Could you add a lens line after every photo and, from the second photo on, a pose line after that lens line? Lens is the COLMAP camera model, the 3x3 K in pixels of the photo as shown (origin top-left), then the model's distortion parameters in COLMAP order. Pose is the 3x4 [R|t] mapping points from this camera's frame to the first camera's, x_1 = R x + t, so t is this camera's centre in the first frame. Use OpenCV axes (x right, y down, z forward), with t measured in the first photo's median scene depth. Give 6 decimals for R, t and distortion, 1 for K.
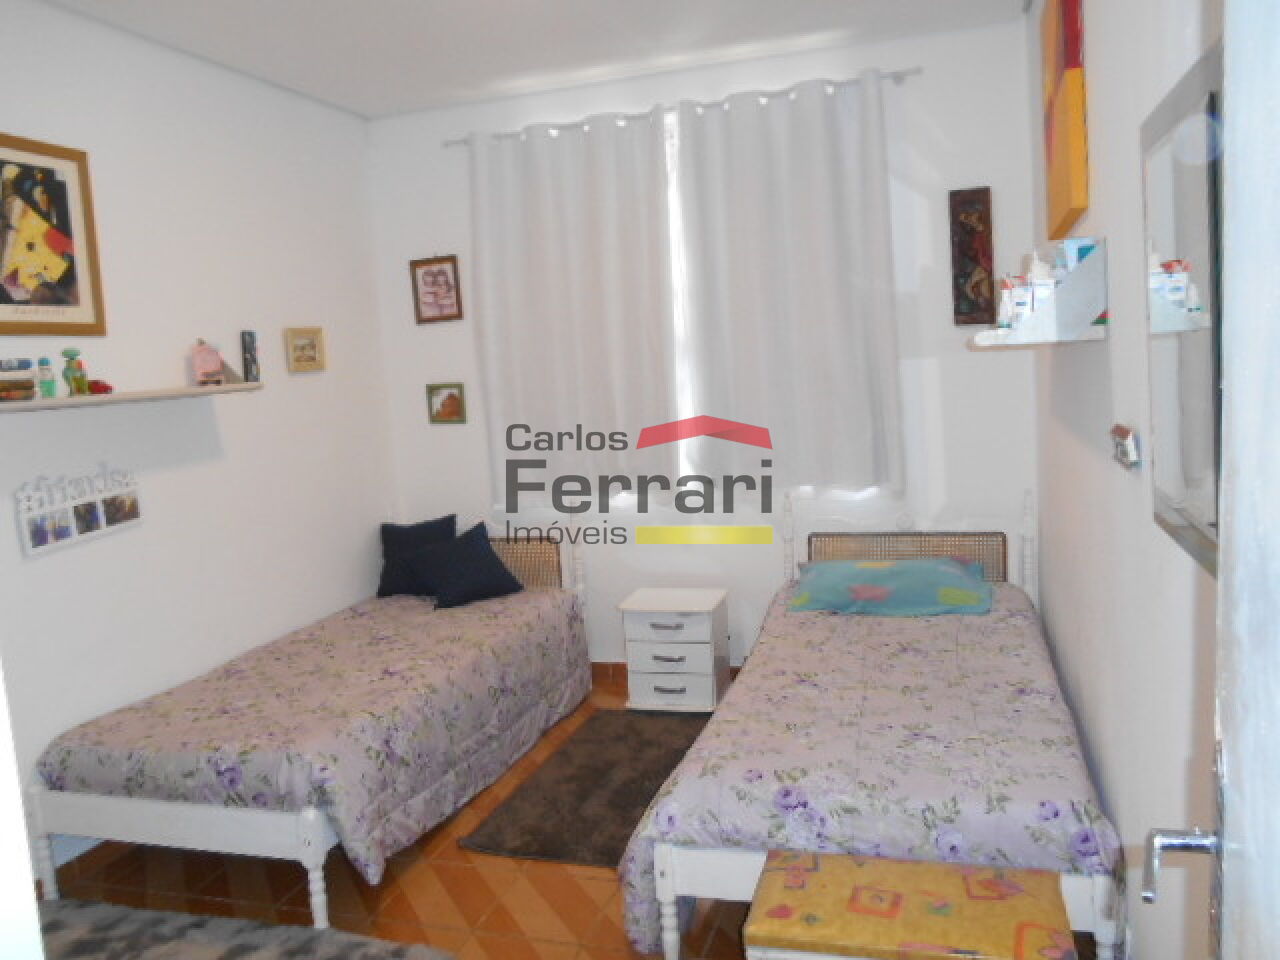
lens RADIAL K [[972.4, 0, 643.8], [0, 972.4, 477.6], [0, 0, 1]] dist [-0.021117, 0.004168]
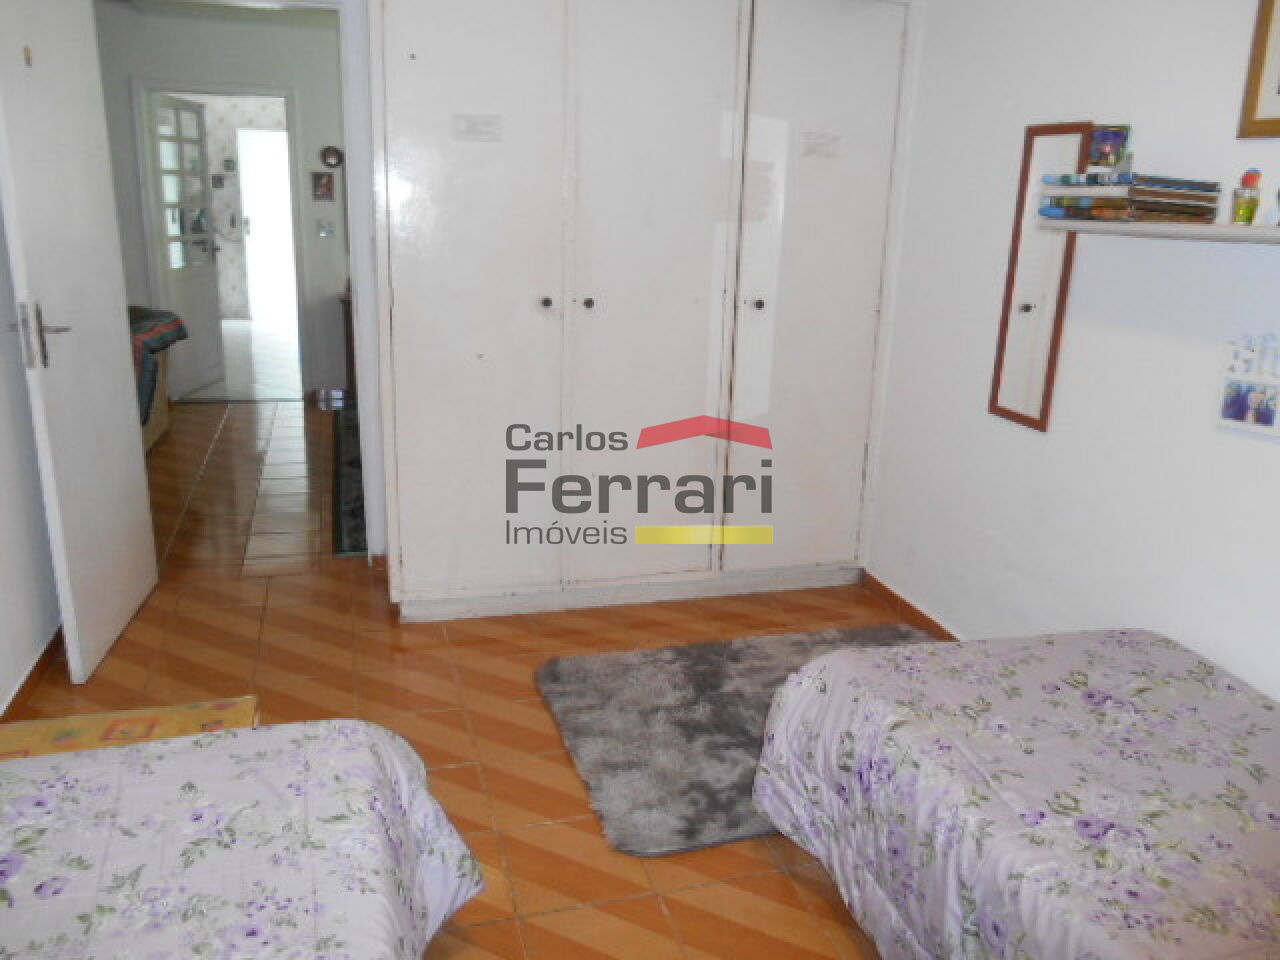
lens RADIAL K [[972.4, 0, 643.8], [0, 972.4, 477.6], [0, 0, 1]] dist [-0.021117, 0.004168]
pose [[-0.814991, 0.202294, -0.543017, 0.190458], [-0.042233, 0.913858, 0.403832, -0.178270], [0.577933, 0.352053, -0.736242, 1.300410]]
